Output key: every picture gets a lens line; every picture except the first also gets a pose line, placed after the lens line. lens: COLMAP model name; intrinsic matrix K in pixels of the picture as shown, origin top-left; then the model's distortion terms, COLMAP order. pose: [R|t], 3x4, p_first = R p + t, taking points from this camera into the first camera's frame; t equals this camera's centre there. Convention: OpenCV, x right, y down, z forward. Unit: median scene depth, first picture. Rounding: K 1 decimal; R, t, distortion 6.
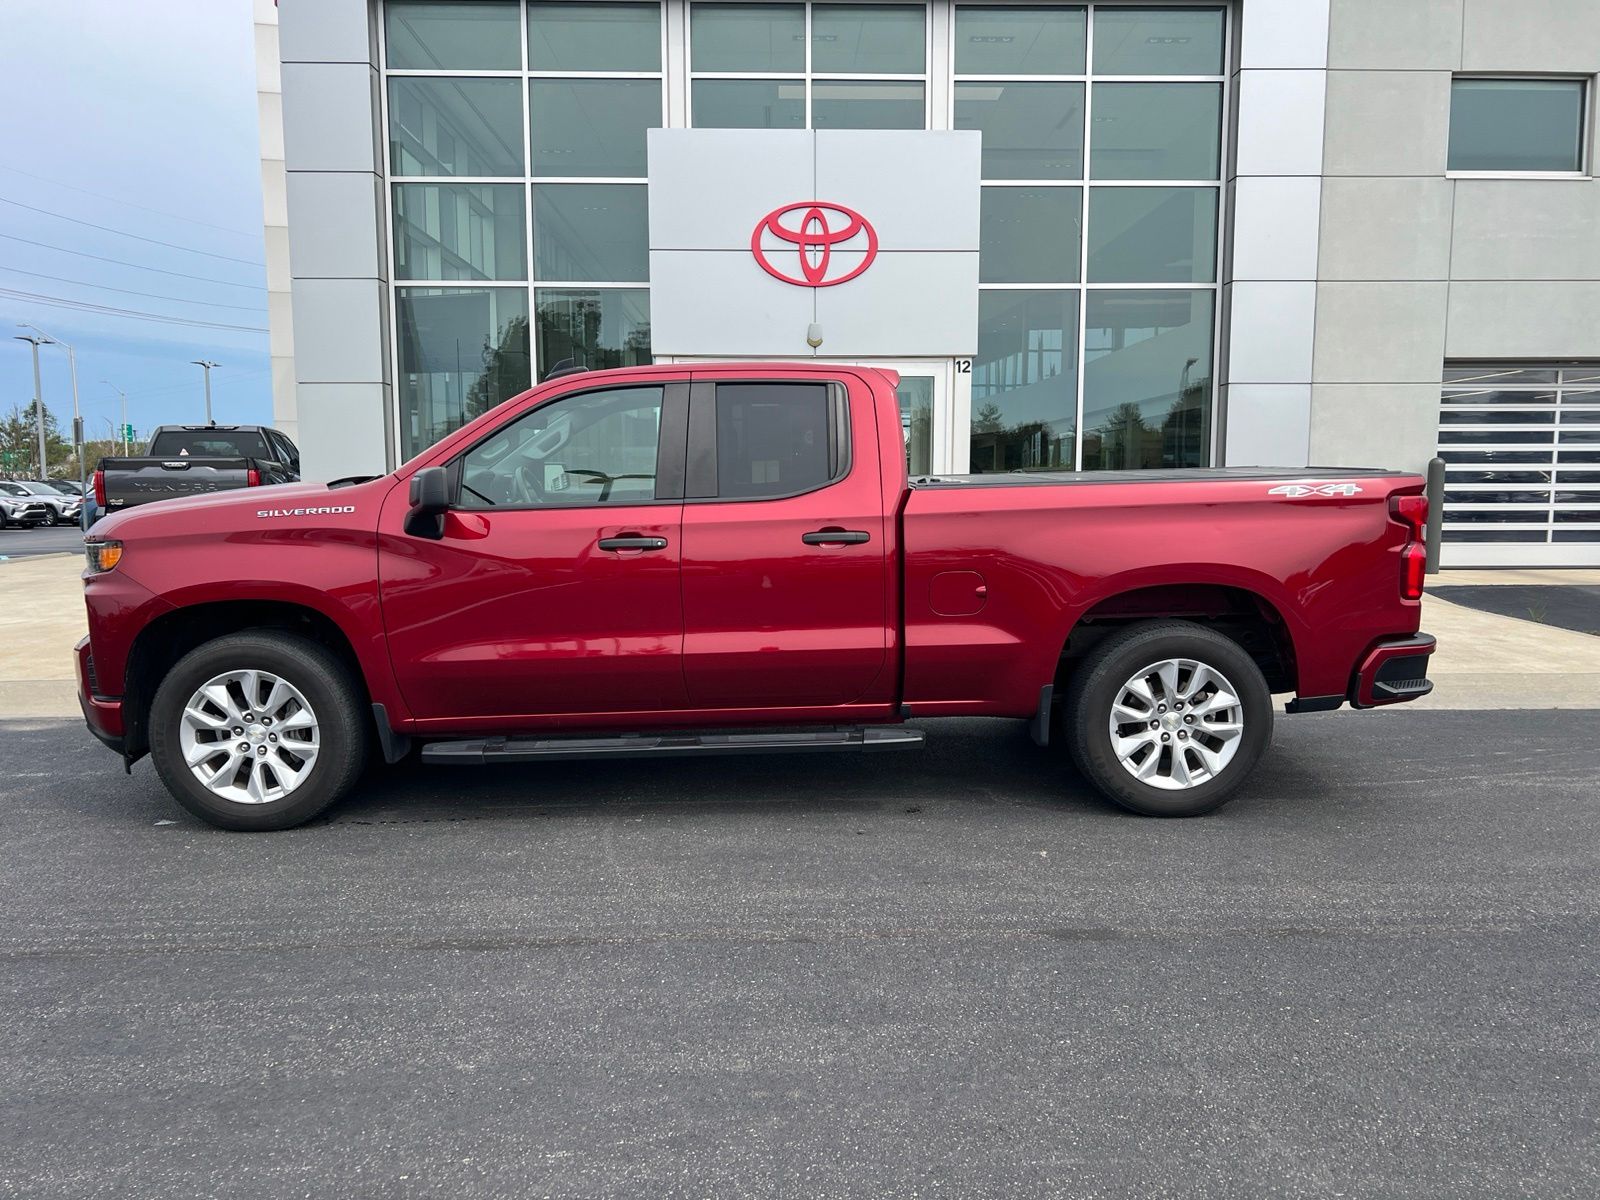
lens RADIAL K [[1179.0, 0, 809.7], [0, 1179.0, 610.1], [0, 0, 1]] dist [0.052696, -0.060867]
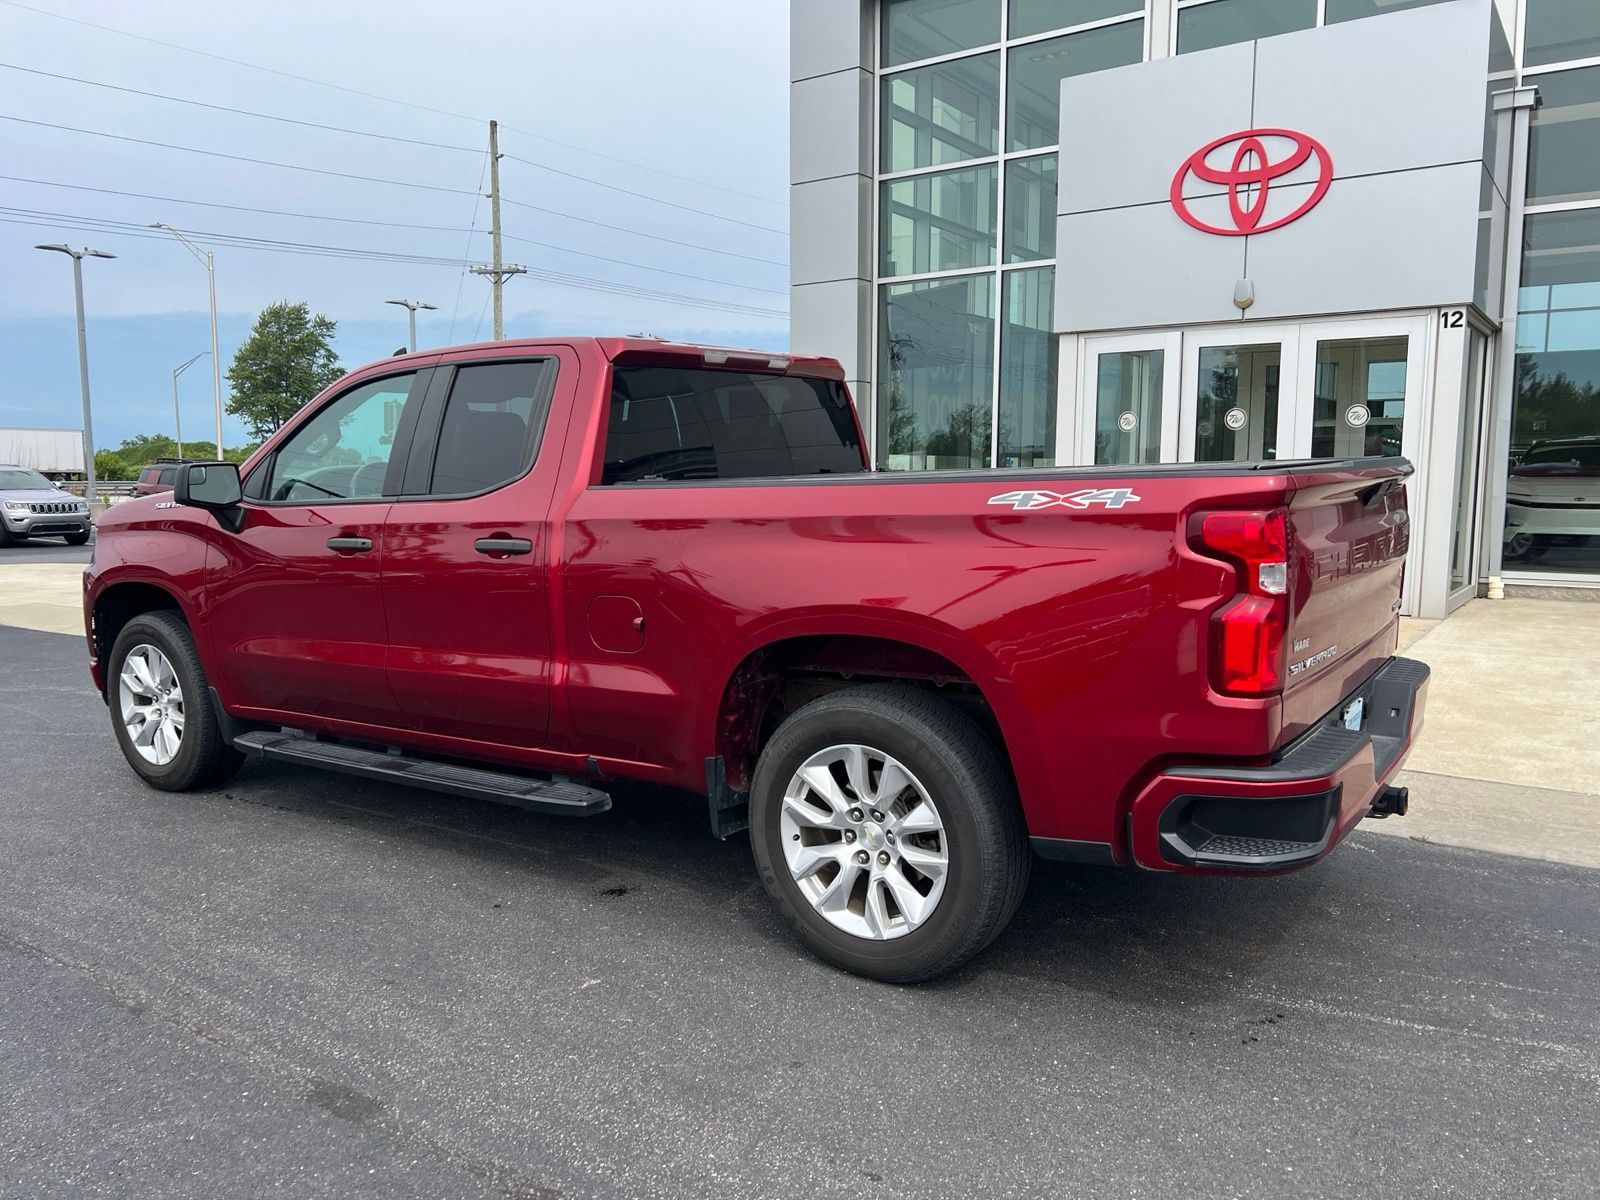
lens RADIAL K [[1186.6, 0, 812.6], [0, 1186.6, 605.7], [0, 0, 1]] dist [0.044536, -0.051220]
pose [[0.812796, 0.064938, -0.578917, 0.666097], [-0.063490, 0.997723, 0.022776, -0.050475], [0.579078, 0.018243, 0.815068, 0.429406]]
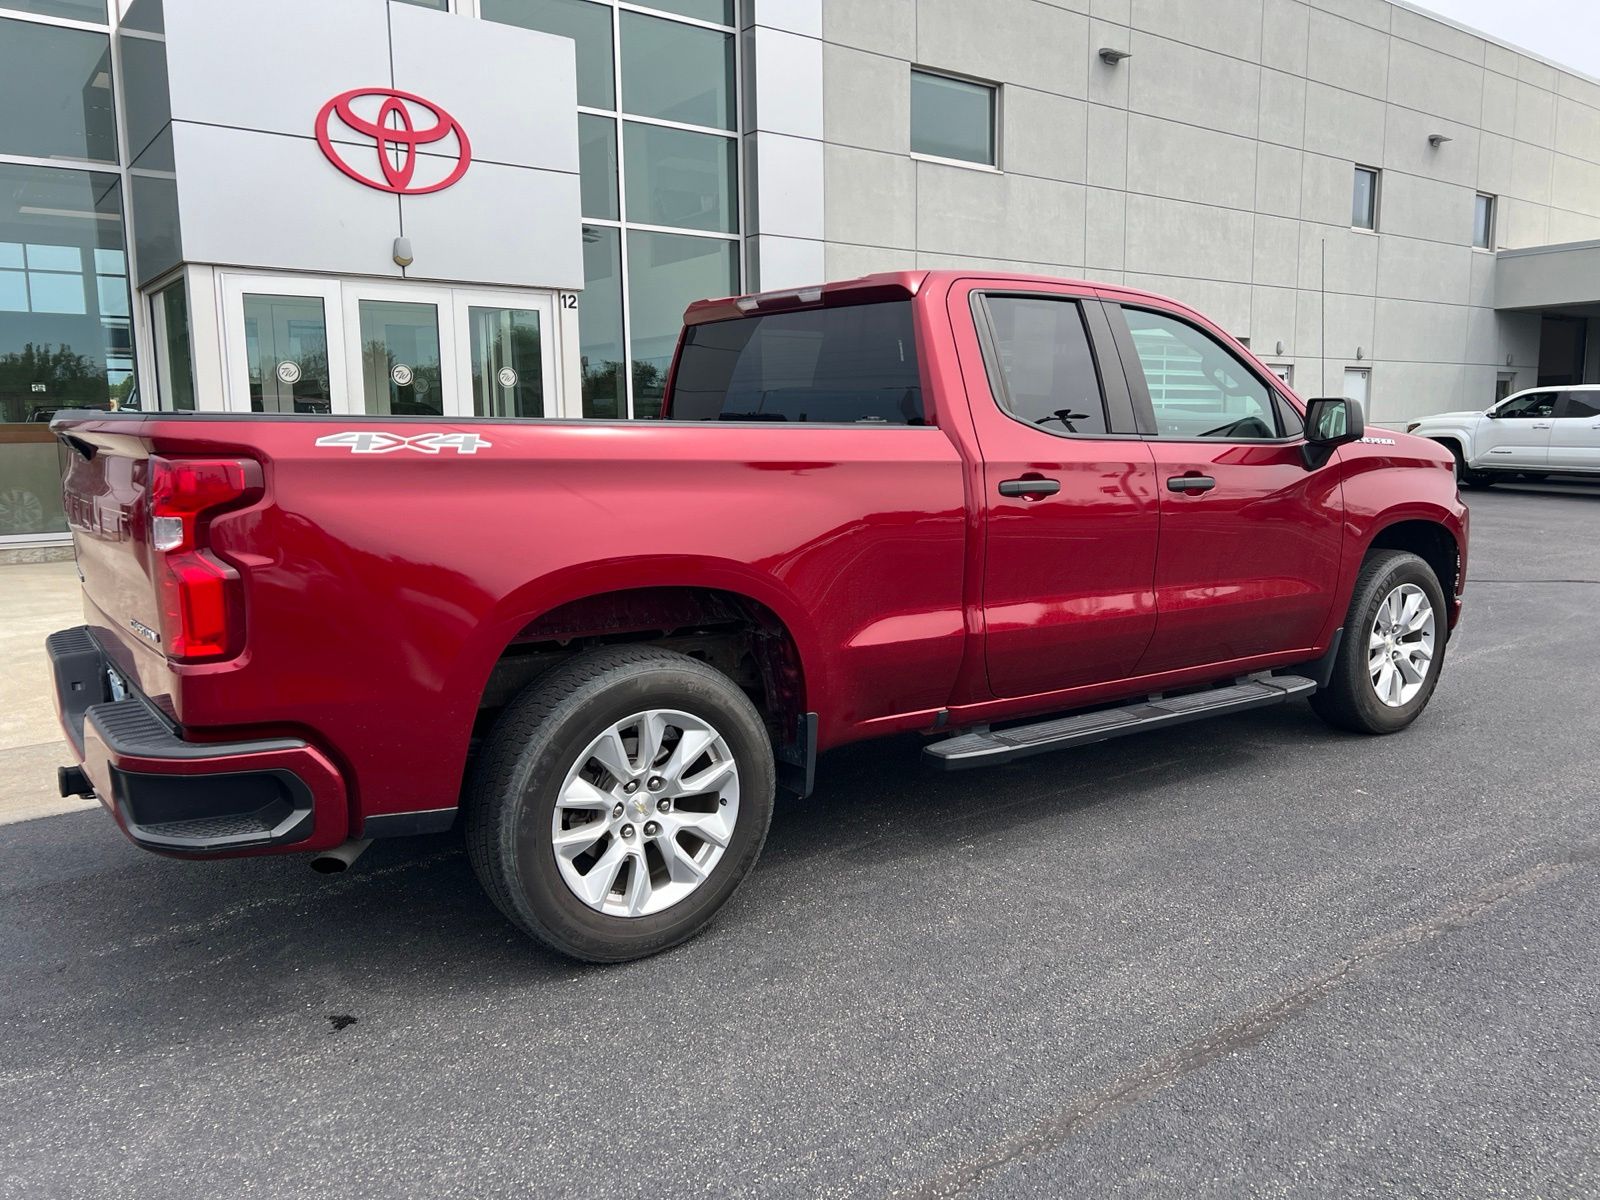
lens RADIAL K [[1186.3, 0, 812.8], [0, 1186.3, 582.0], [0, 0, 1]] dist [0.046068, -0.052130]
pose [[0.816851, -0.081181, 0.571108, -0.677653], [0.072156, 0.996651, 0.038467, -0.038283], [-0.572318, 0.009788, 0.819973, 0.403317]]
